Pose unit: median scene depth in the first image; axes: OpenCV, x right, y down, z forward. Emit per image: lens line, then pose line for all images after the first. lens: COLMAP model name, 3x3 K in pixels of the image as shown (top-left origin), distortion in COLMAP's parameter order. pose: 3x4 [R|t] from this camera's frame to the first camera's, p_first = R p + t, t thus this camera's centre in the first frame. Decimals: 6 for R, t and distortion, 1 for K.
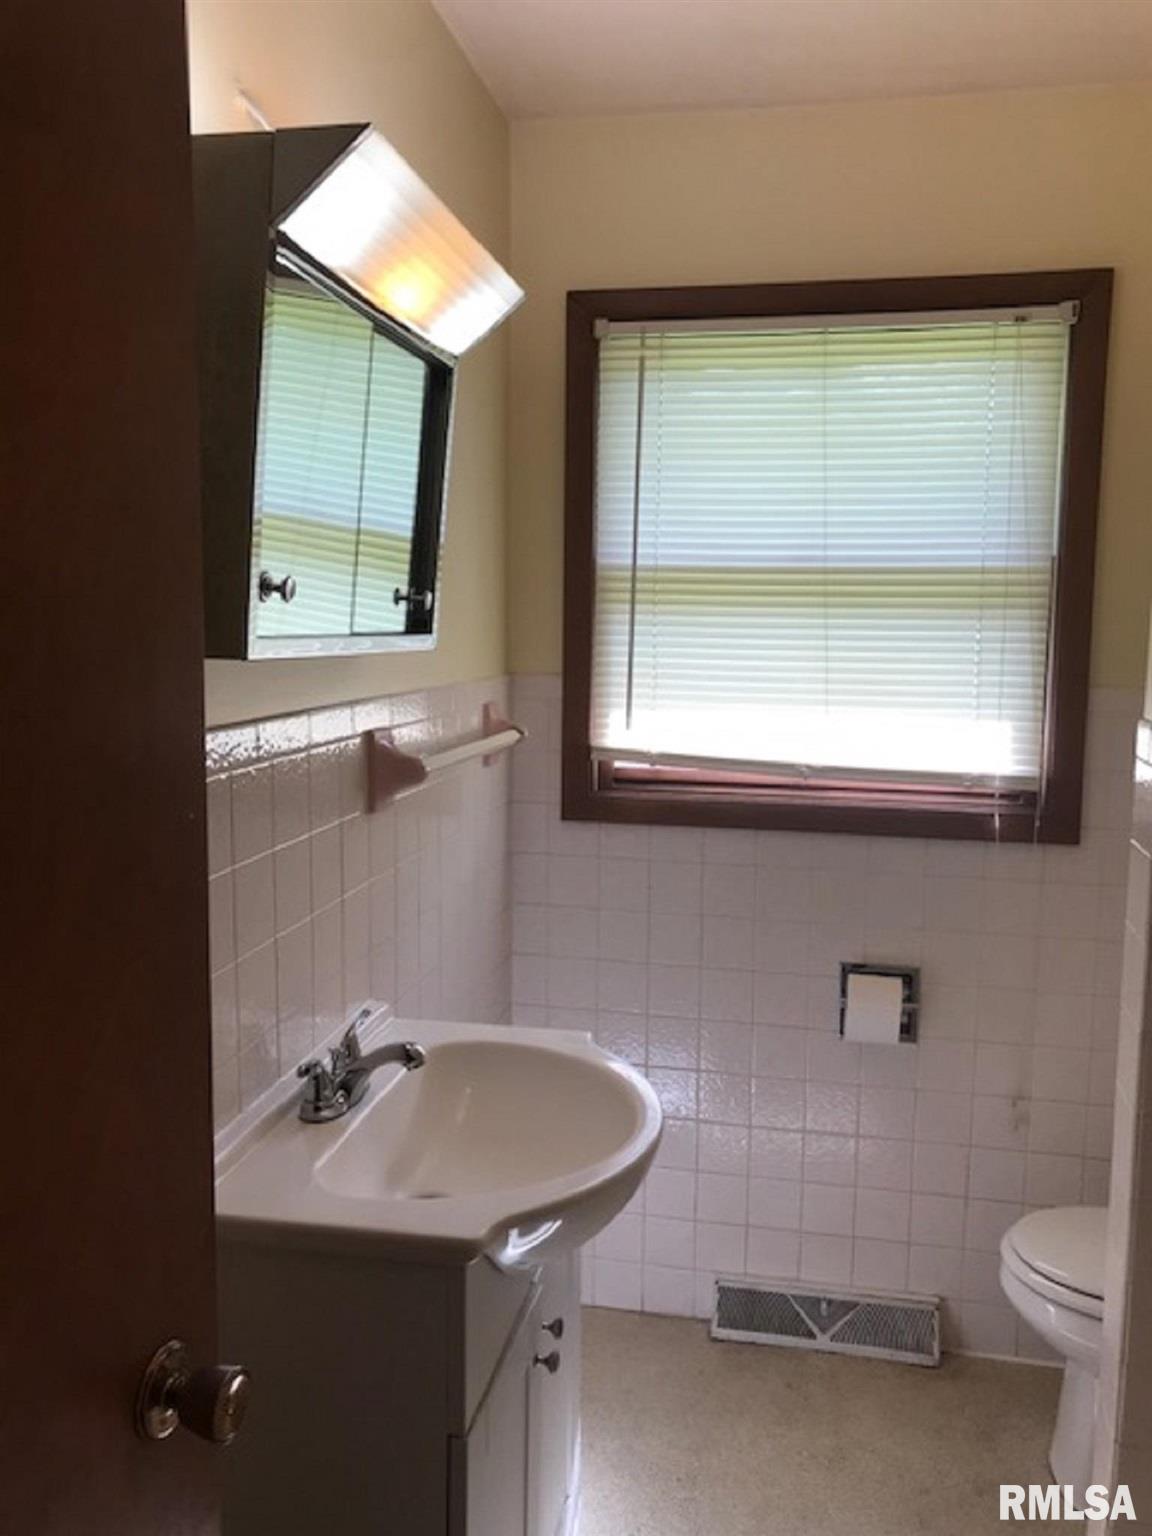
lens RADIAL K [[1260.4, 0, 573.1], [0, 1260.4, 780.3], [0, 0, 1]] dist [-0.043659, 0.114942]
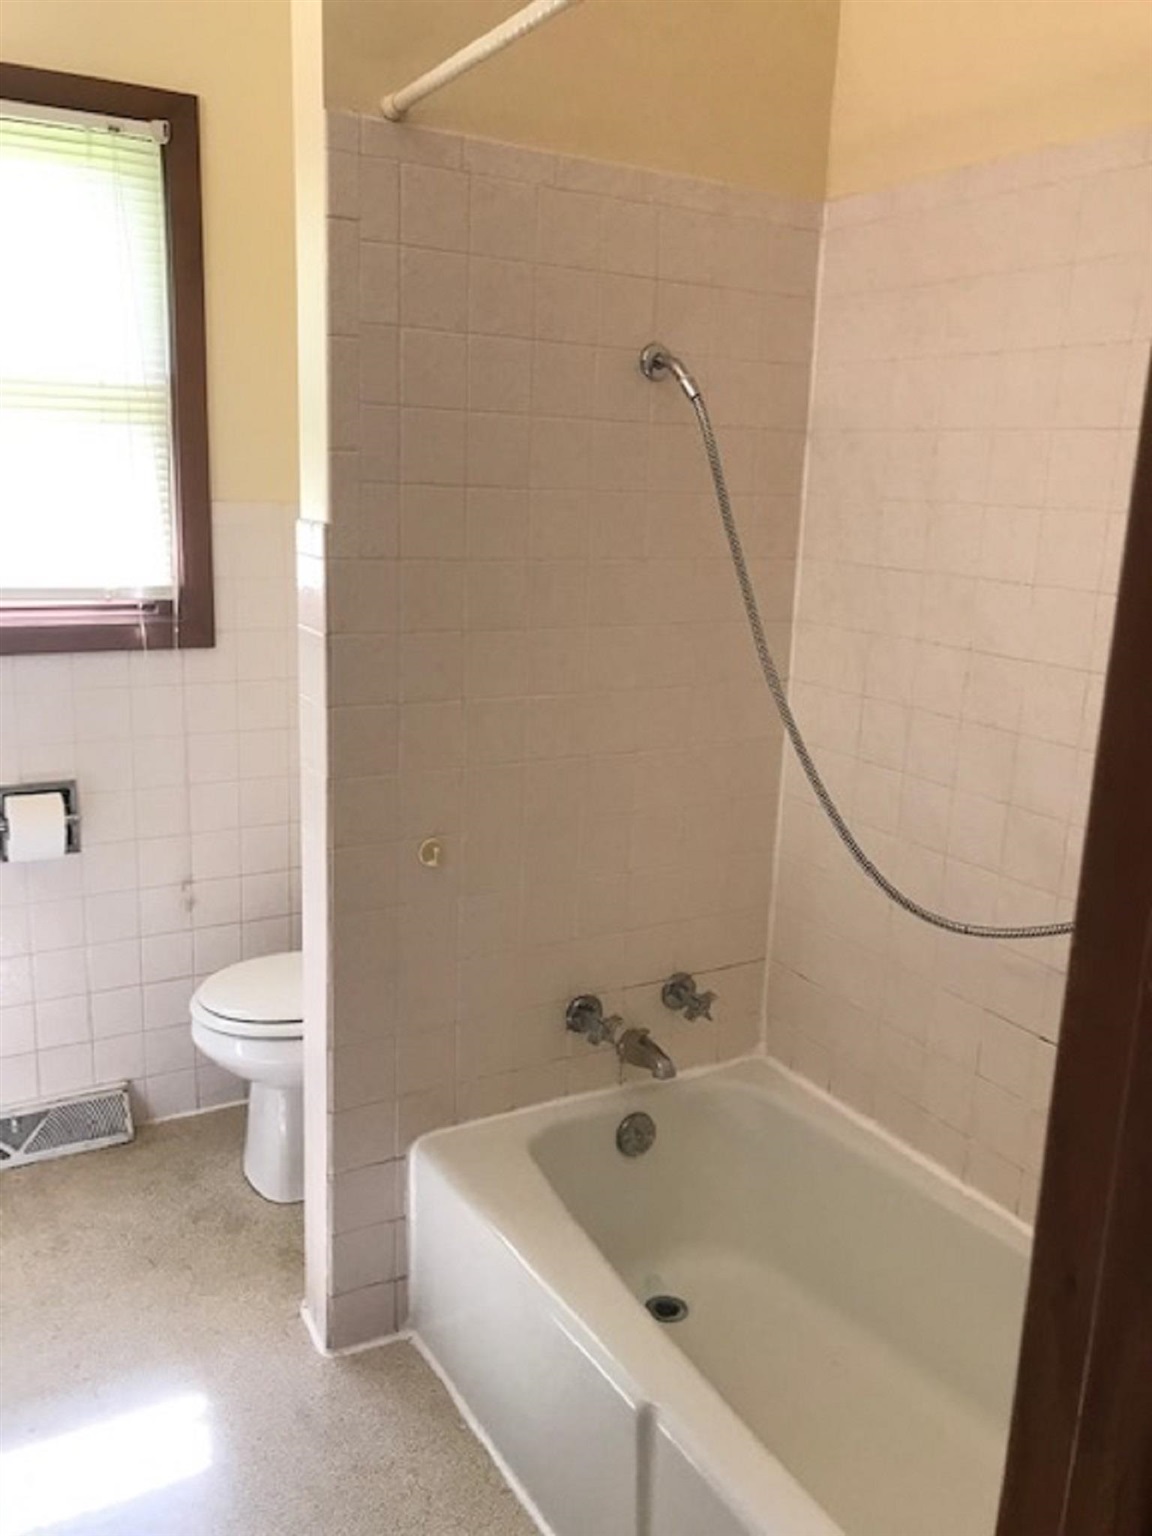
lens RADIAL K [[1282.3, 0, 586.3], [0, 1282.3, 770.1], [0, 0, 1]] dist [0.000976, 0.049581]
pose [[0.746684, -0.147719, 0.648569, -0.093494], [0.054094, 0.985285, 0.162133, -0.006441], [-0.662976, -0.085978, 0.743687, -0.057663]]
